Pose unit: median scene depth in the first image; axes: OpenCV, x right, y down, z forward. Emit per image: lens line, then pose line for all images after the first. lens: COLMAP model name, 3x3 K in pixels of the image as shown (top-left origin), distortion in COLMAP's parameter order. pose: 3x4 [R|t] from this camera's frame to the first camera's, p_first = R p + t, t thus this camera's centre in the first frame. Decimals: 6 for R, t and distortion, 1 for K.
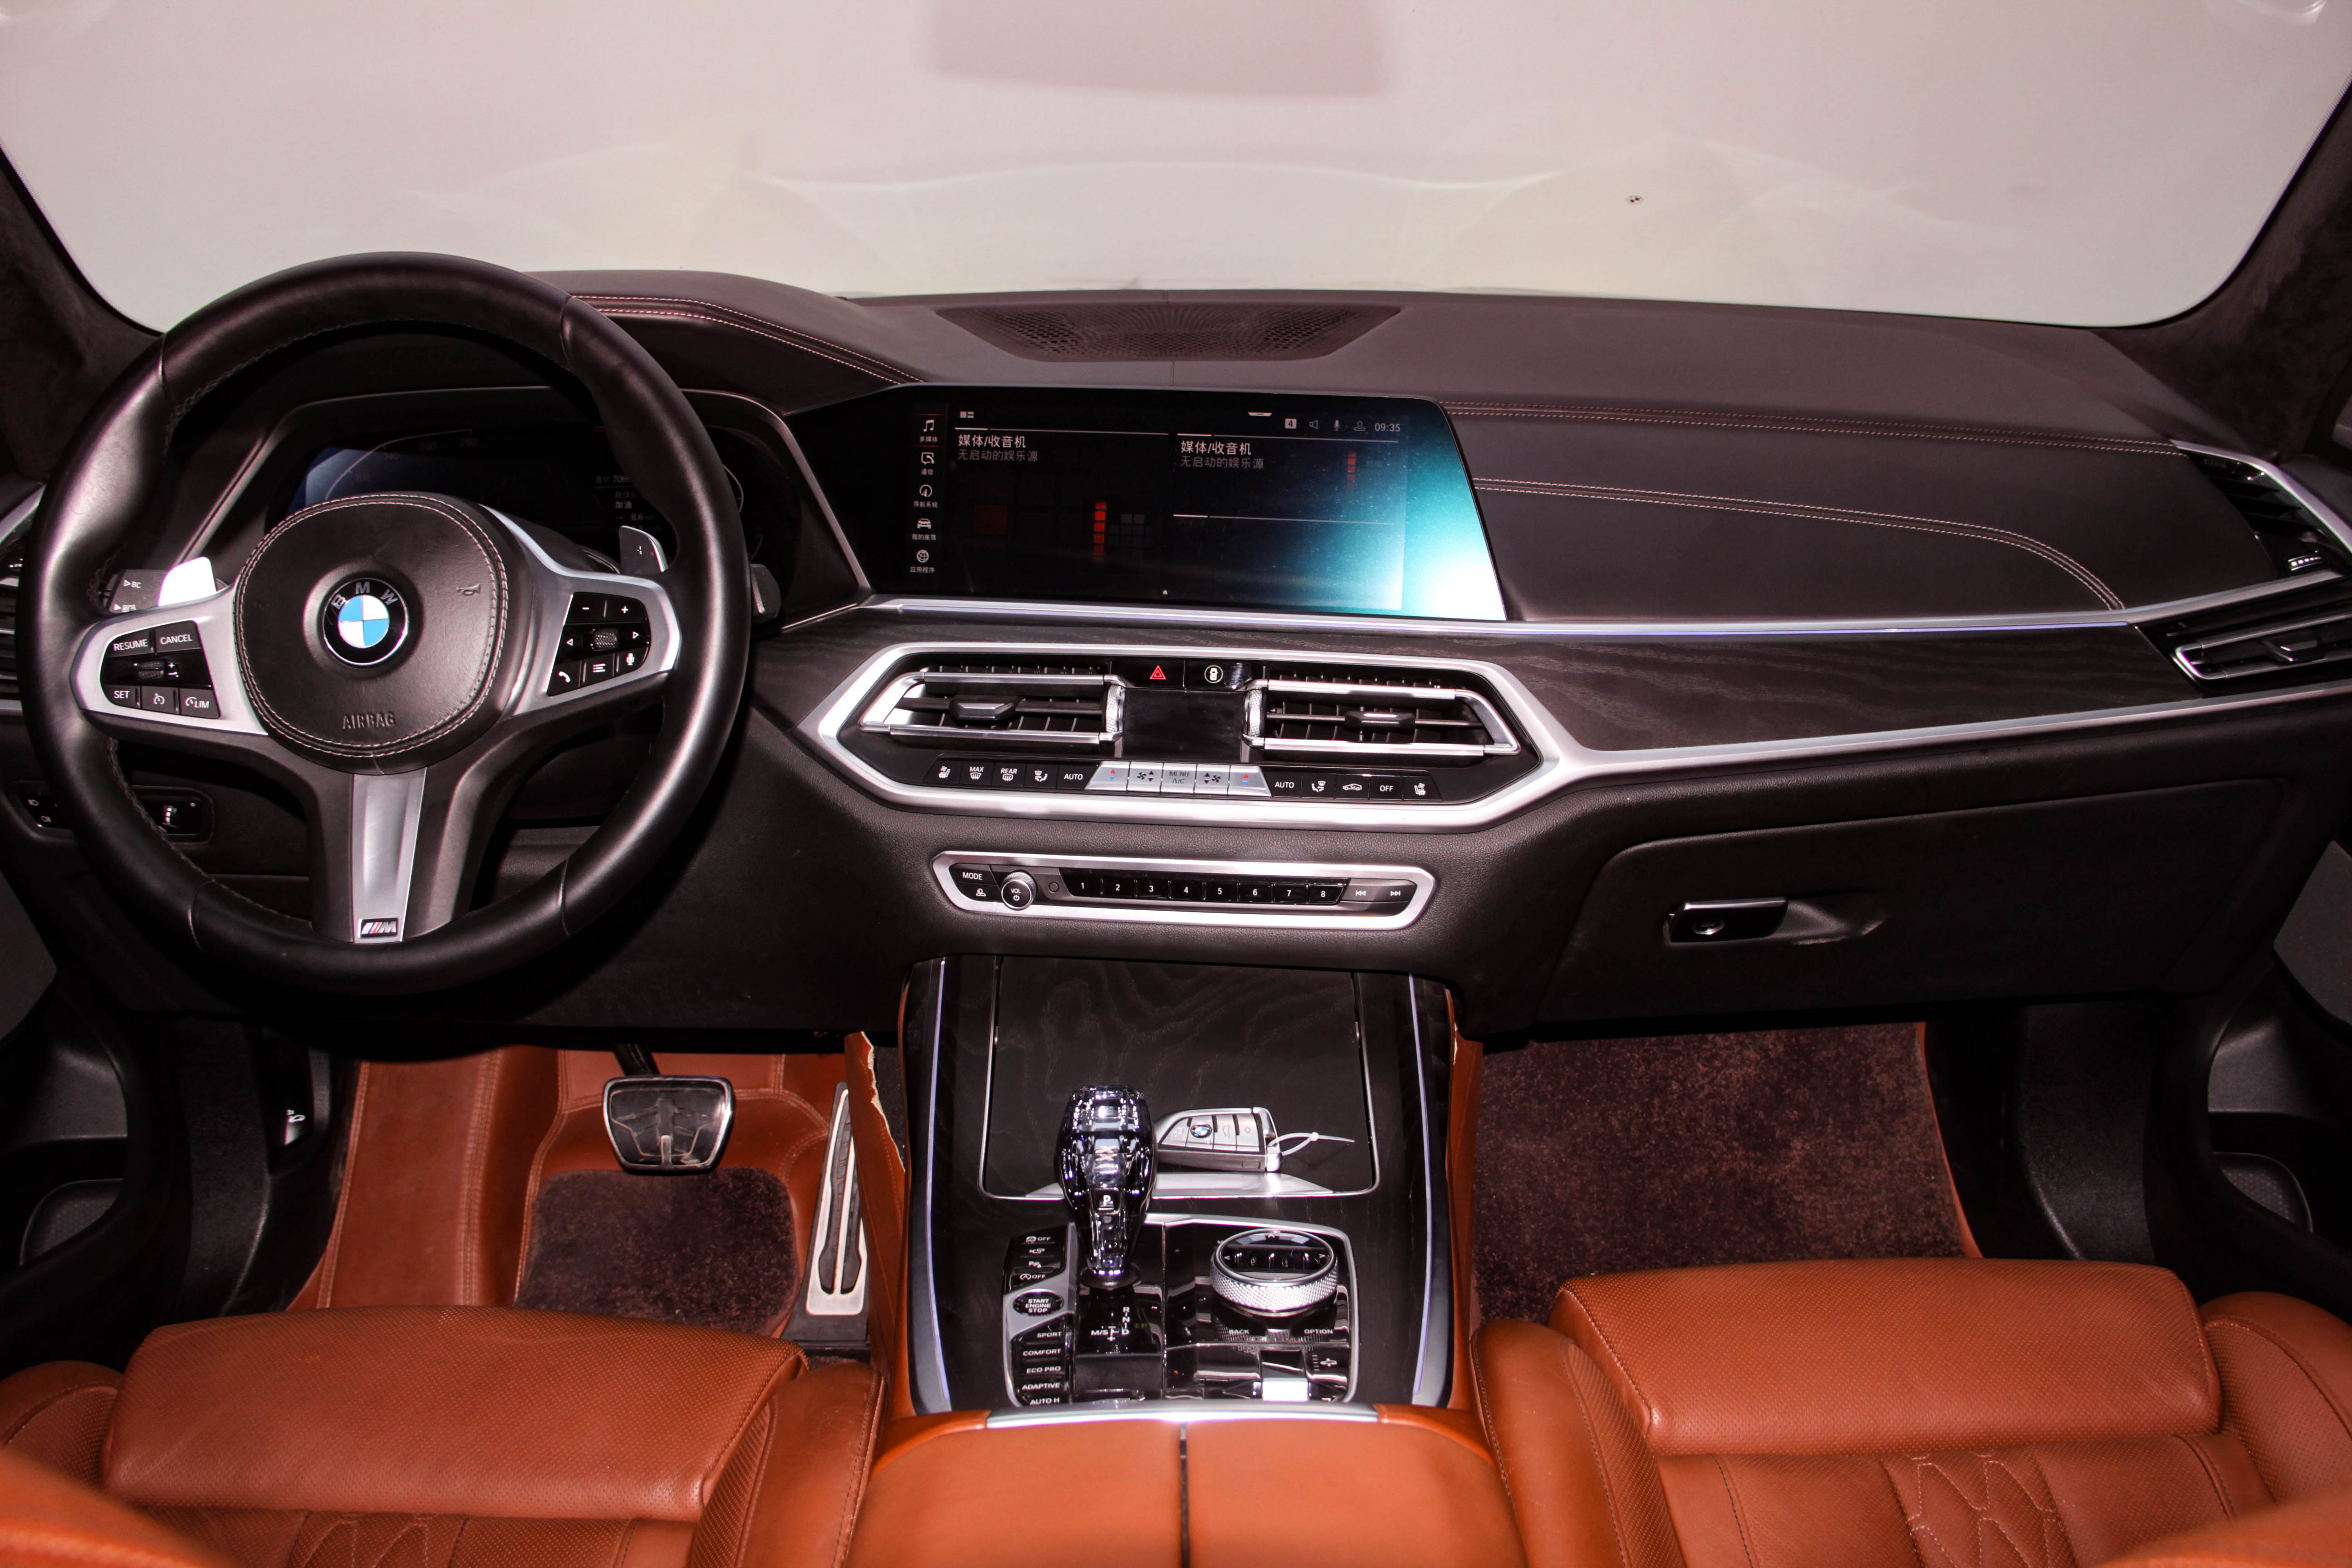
lens RADIAL K [[2007.1, 0, 1176.0], [0, 2007.1, 784.0], [0, 0, 1]] dist [-0.170428, 0.149193]
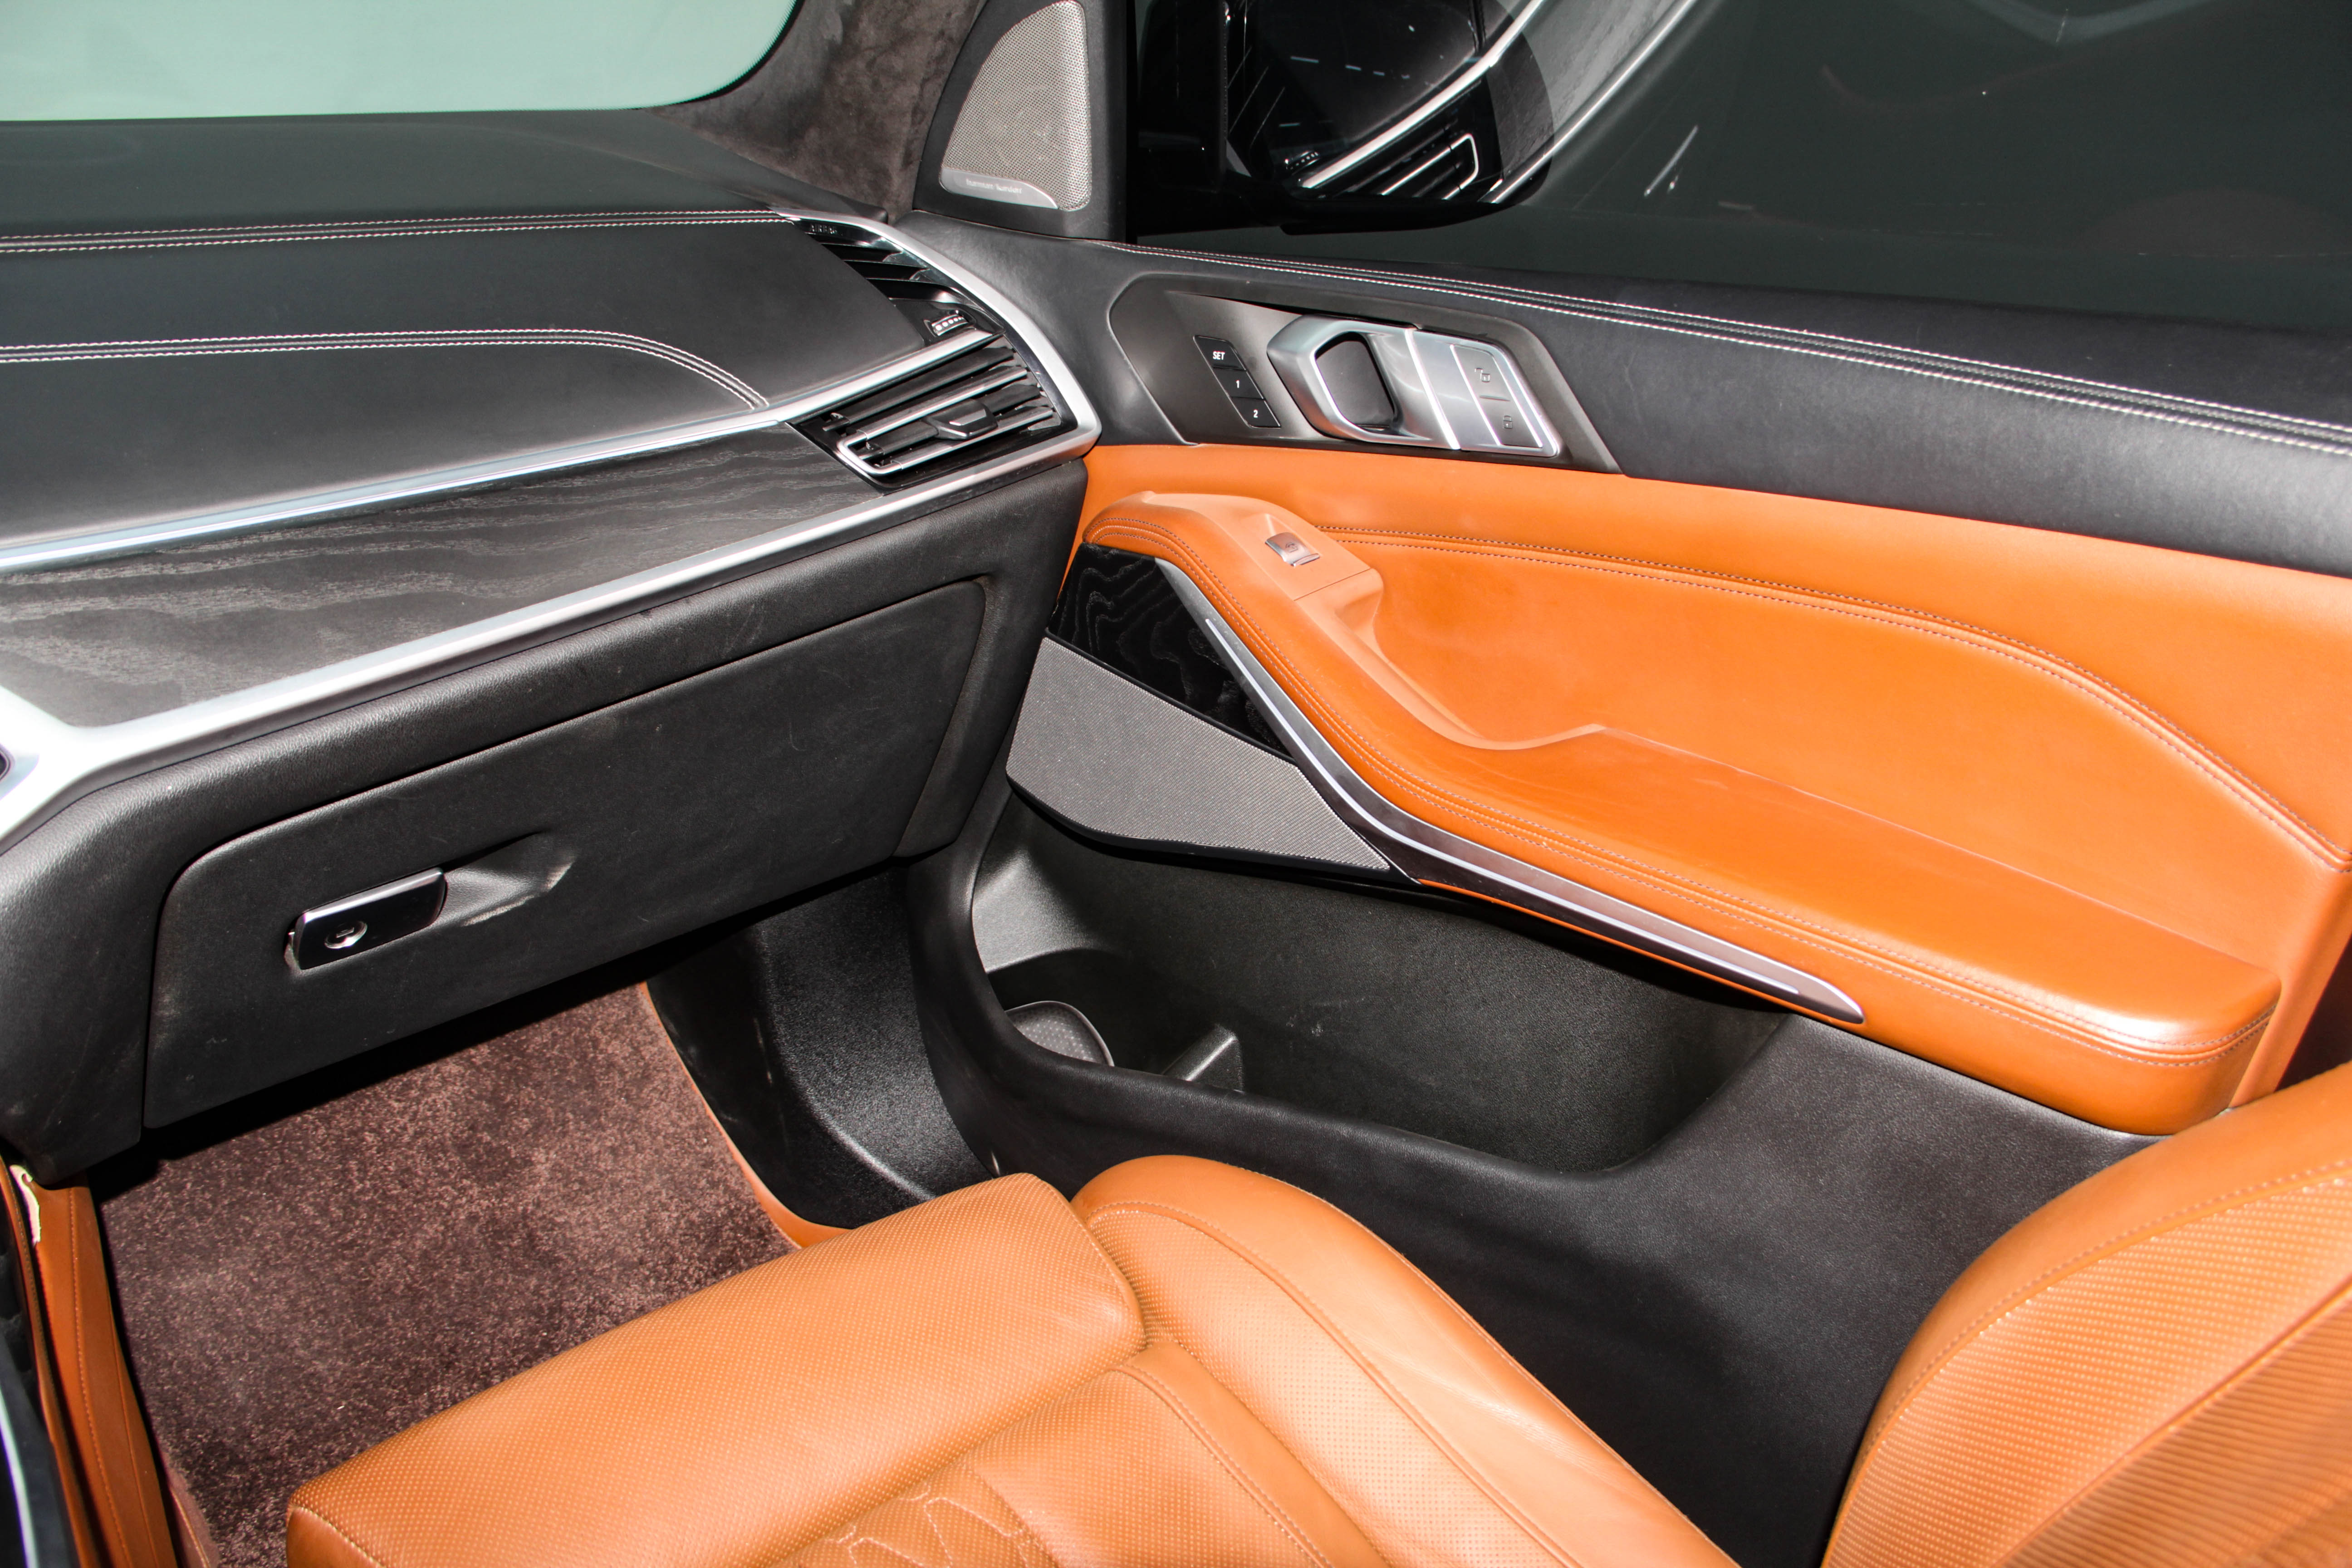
lens RADIAL K [[1956.1, 0, 1295.4], [0, 1956.1, 830.2], [0, 0, 1]] dist [-0.172852, 0.099377]
pose [[0.714492, -0.254471, 0.651725, 0.062347], [0.219712, 0.965995, 0.136308, 0.014009], [-0.664250, 0.045801, 0.746106, 0.203040]]
